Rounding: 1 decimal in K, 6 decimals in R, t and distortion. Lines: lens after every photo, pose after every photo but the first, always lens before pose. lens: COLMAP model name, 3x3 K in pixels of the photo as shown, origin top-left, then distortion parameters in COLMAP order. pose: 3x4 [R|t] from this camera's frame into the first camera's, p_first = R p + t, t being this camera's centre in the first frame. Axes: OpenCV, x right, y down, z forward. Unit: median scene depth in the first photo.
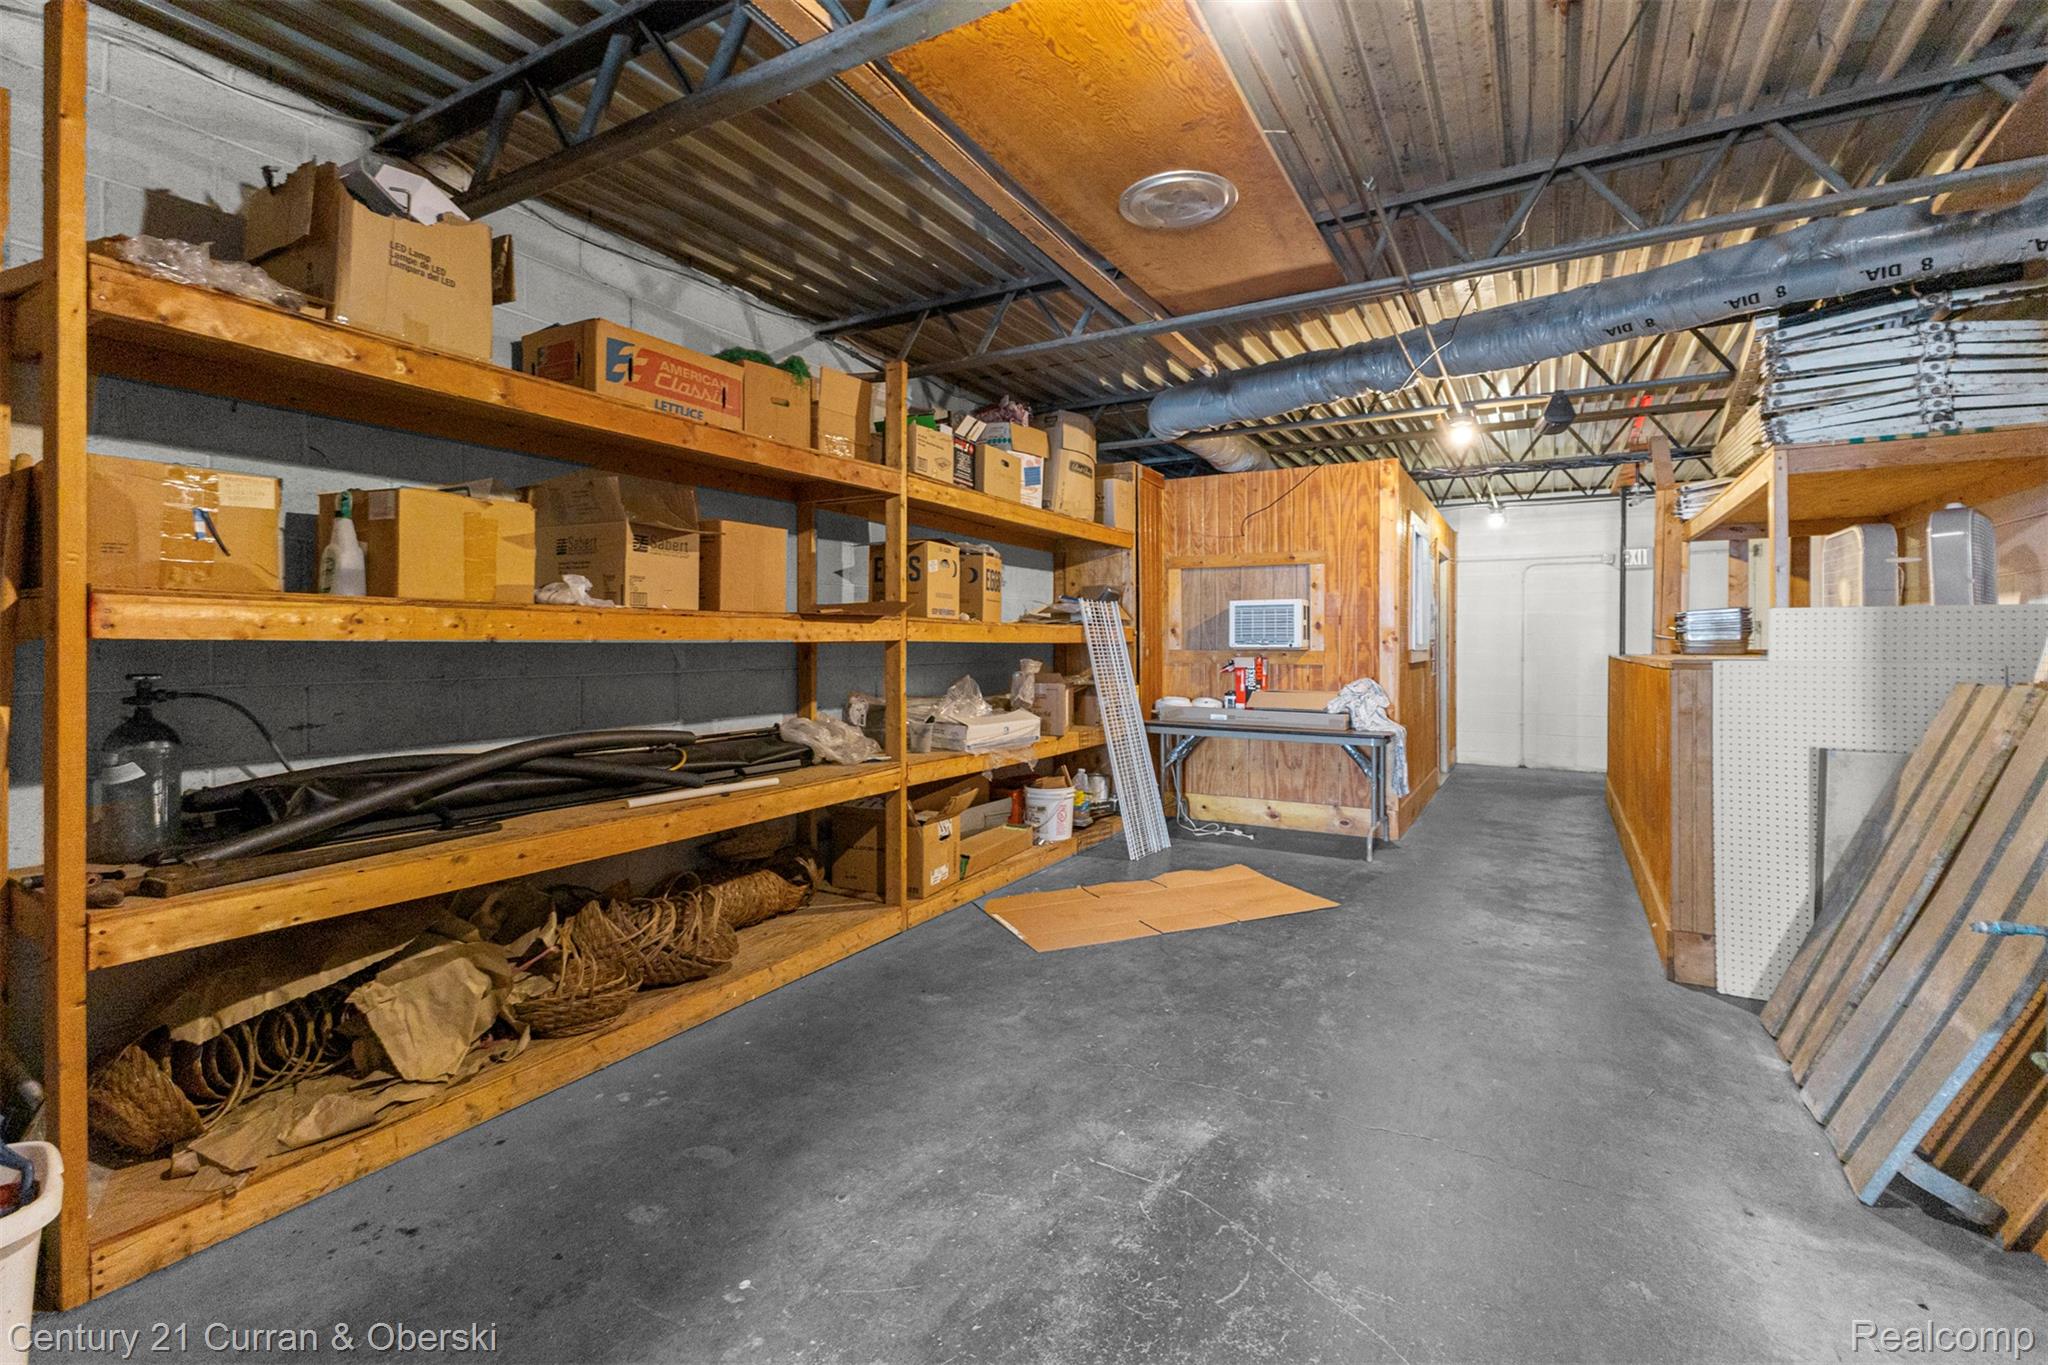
lens RADIAL K [[885.3, 0, 1034.2], [0, 885.3, 643.1], [0, 0, 1]] dist [0.008063, -0.001150]
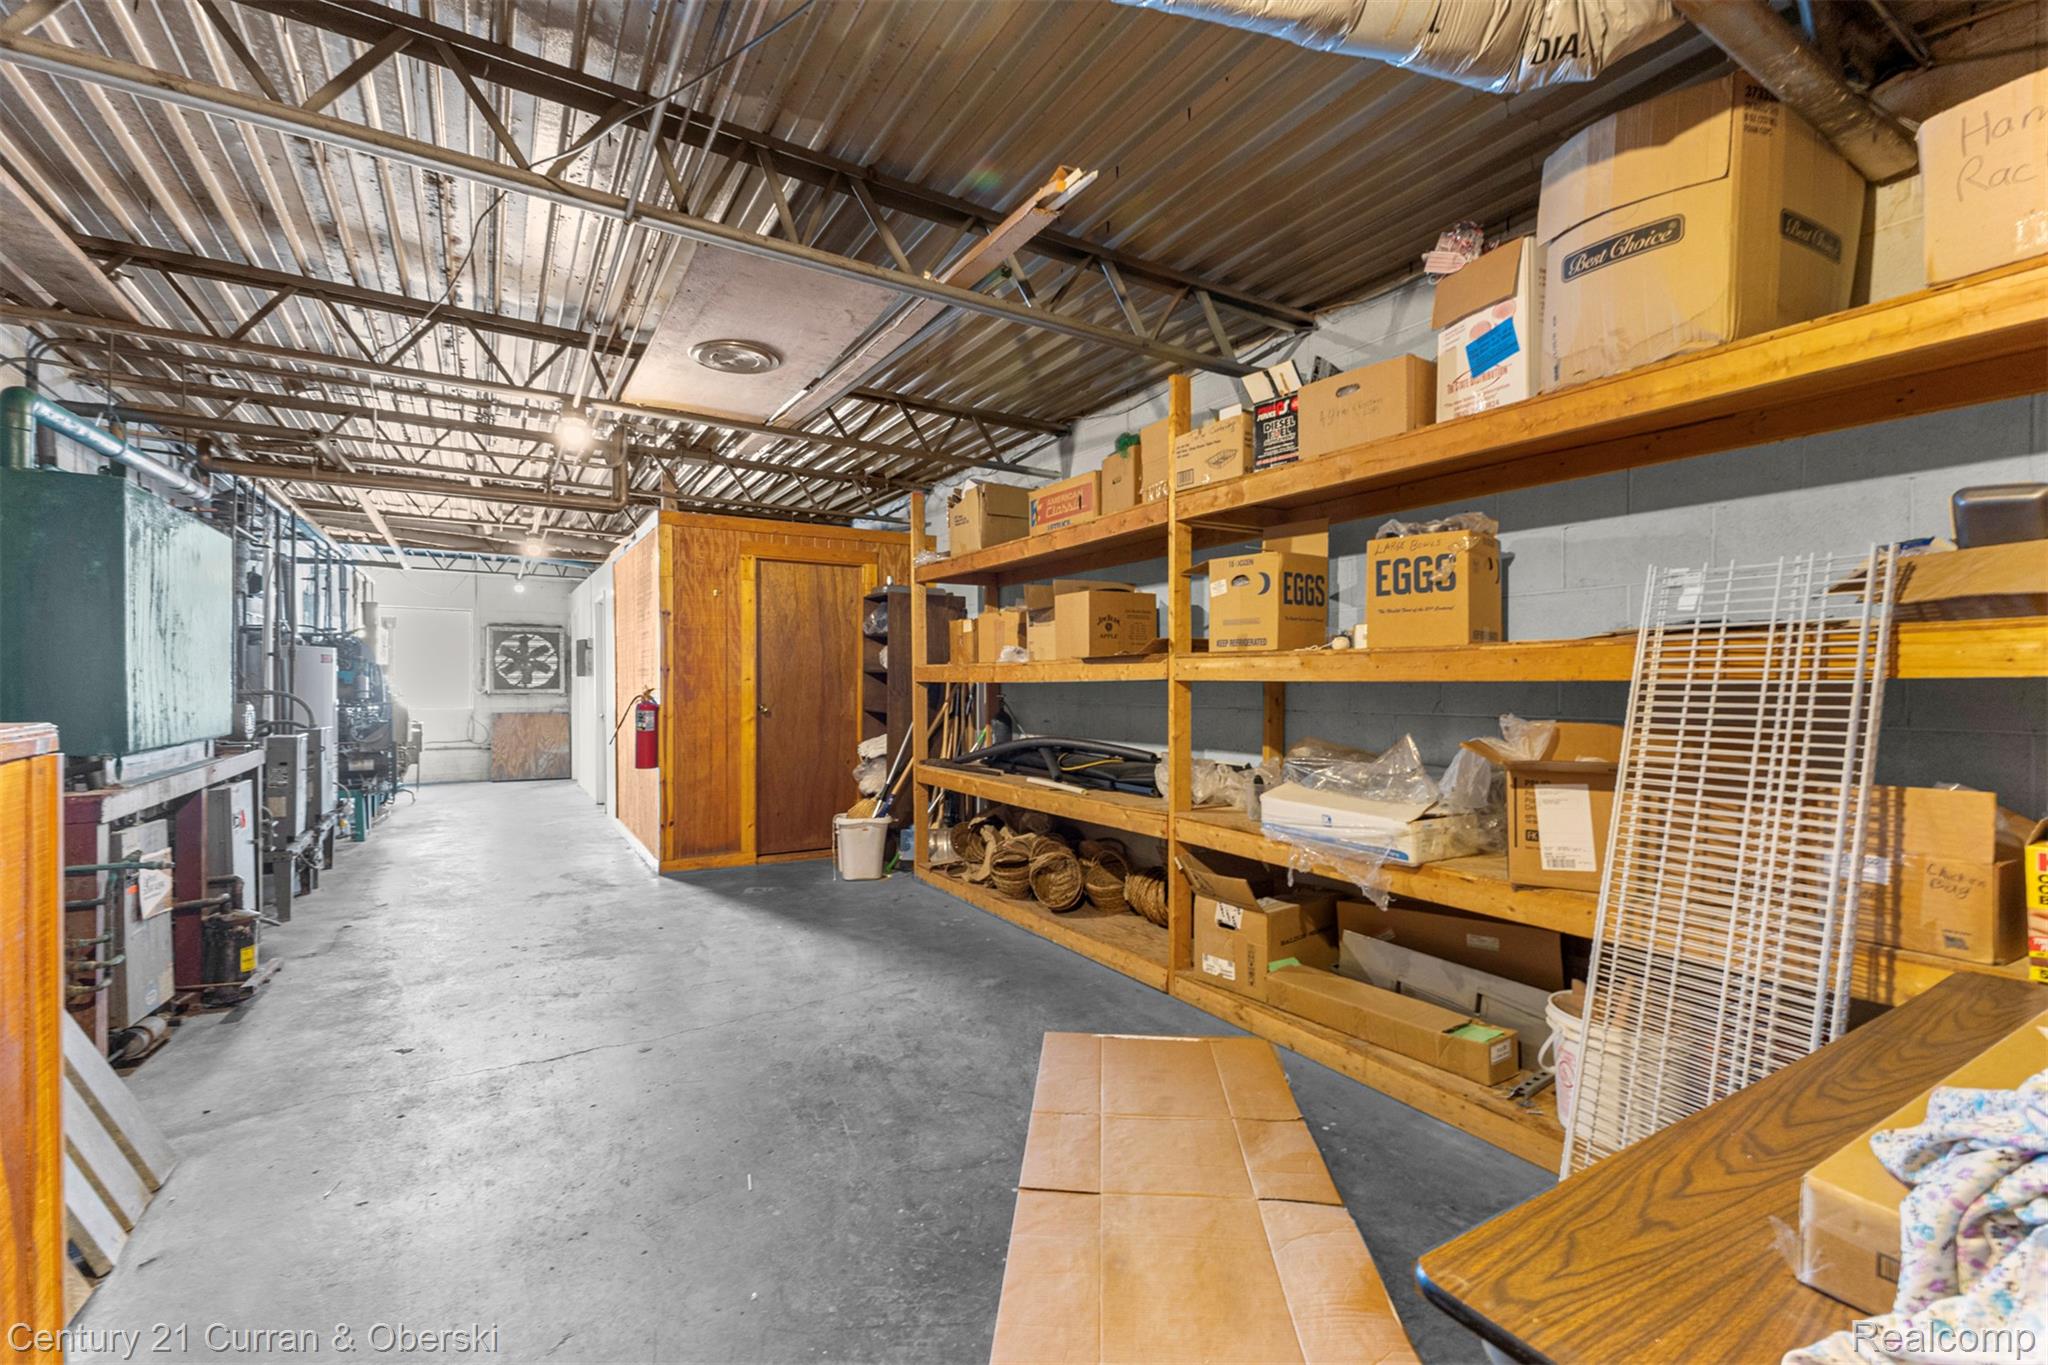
lens RADIAL K [[885.3, 0, 1025.9], [0, 885.3, 688.8], [0, 0, 1]] dist [0.008063, -0.001150]
pose [[-0.479189, 0.004575, -0.877700, 0.789899], [0.000669, 0.999988, 0.004847, 0.002080], [0.877712, 0.001735, -0.479186, 1.410642]]
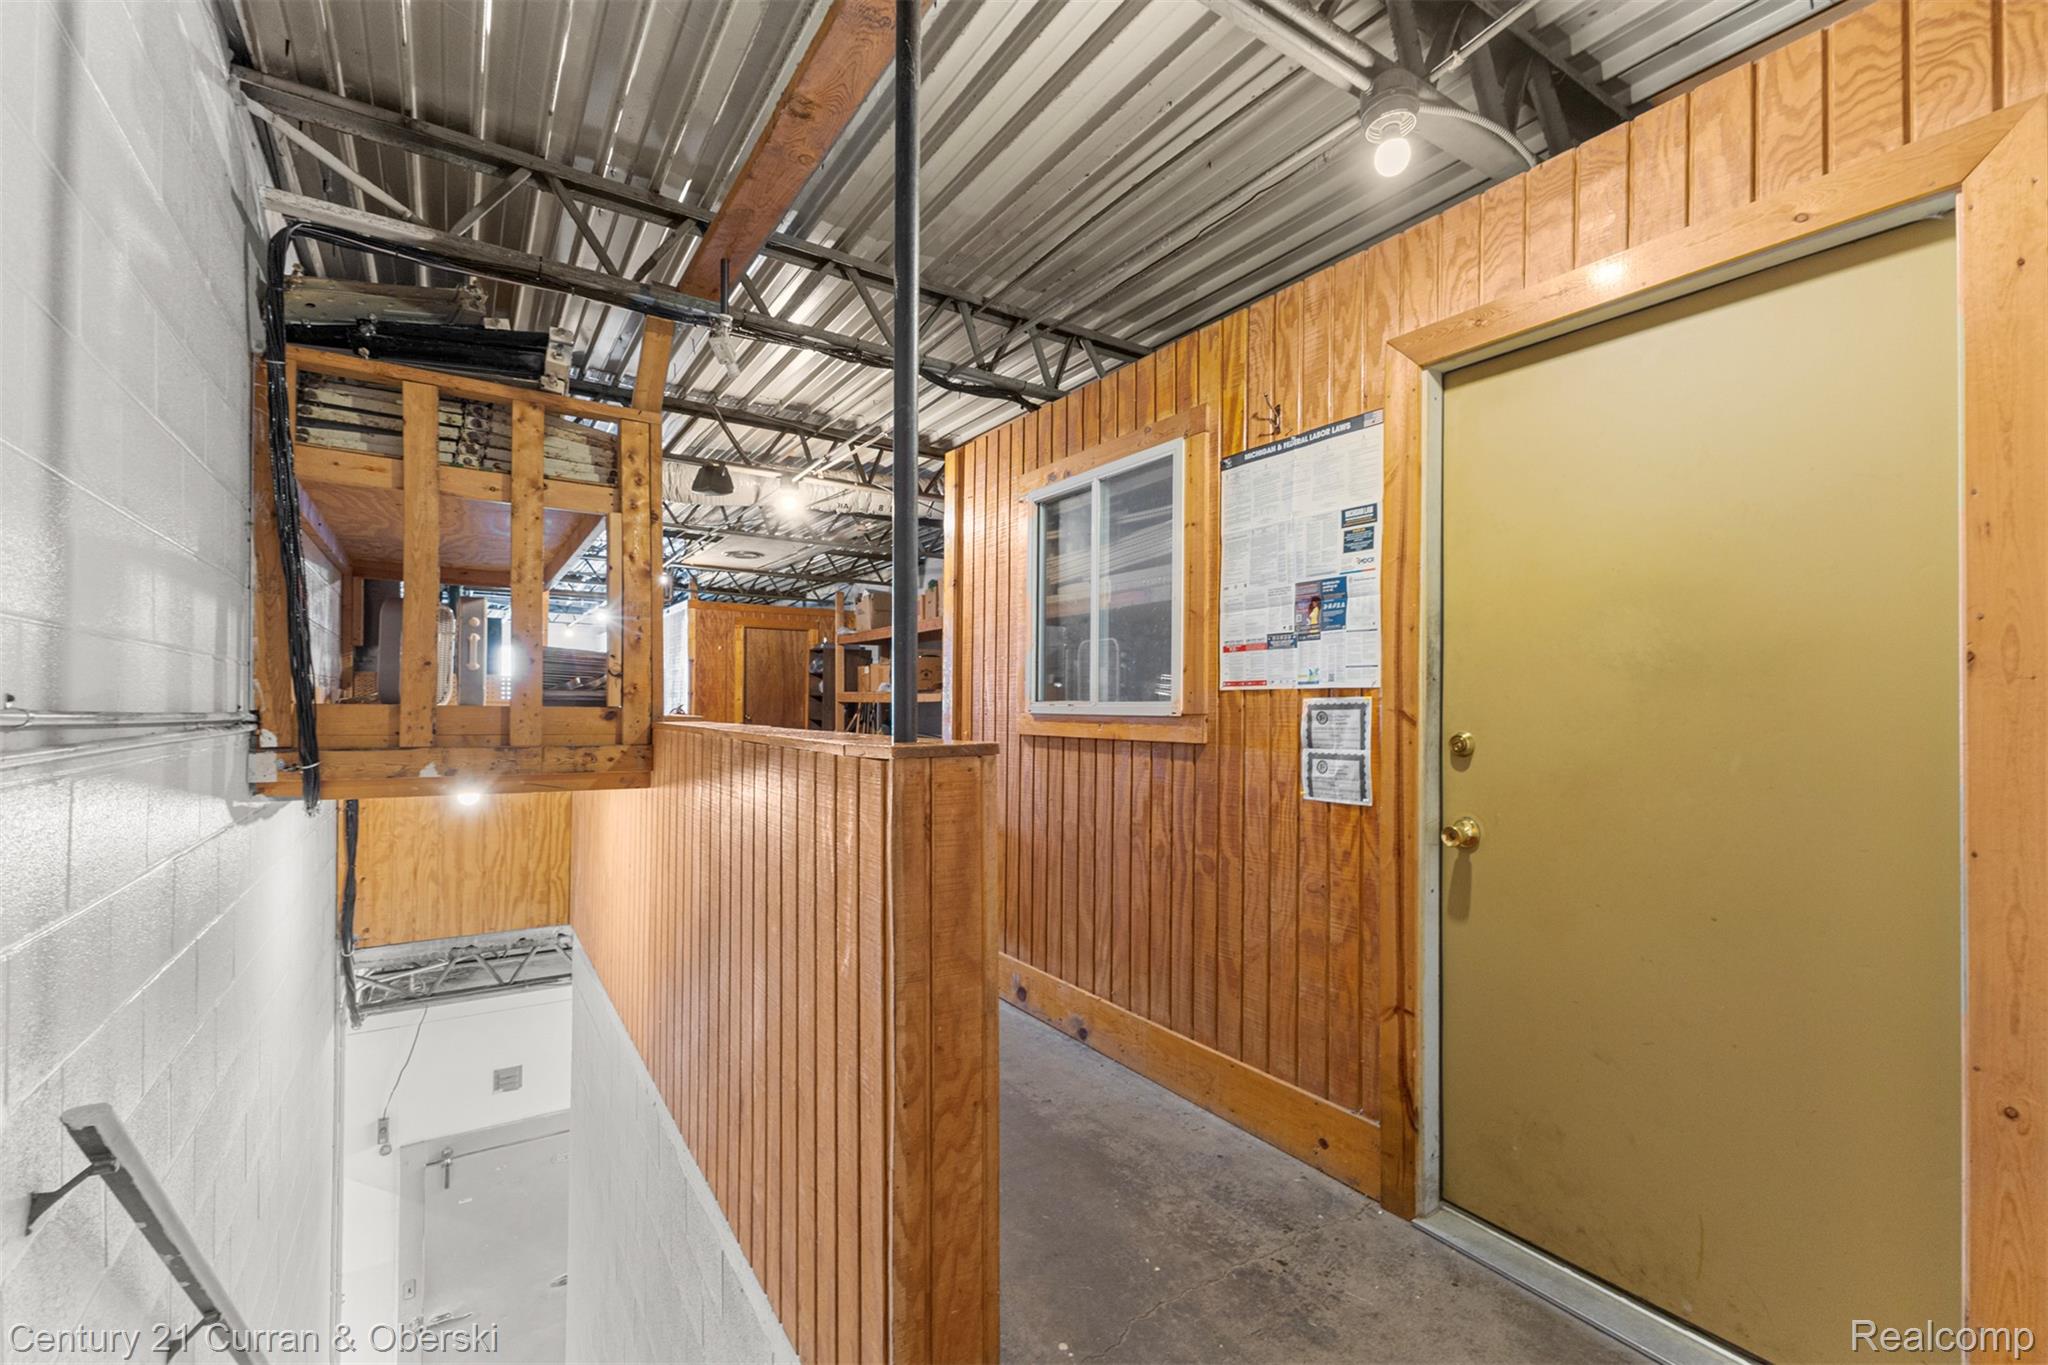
lens RADIAL K [[885.3, 0, 1019.2], [0, 885.3, 697.3], [0, 0, 1]] dist [0.008063, -0.001150]
pose [[-0.457193, -0.011052, -0.889299, 1.685009], [-0.005358, 0.999939, -0.009672, 0.007649], [0.889351, 0.000342, -0.457224, 2.241900]]
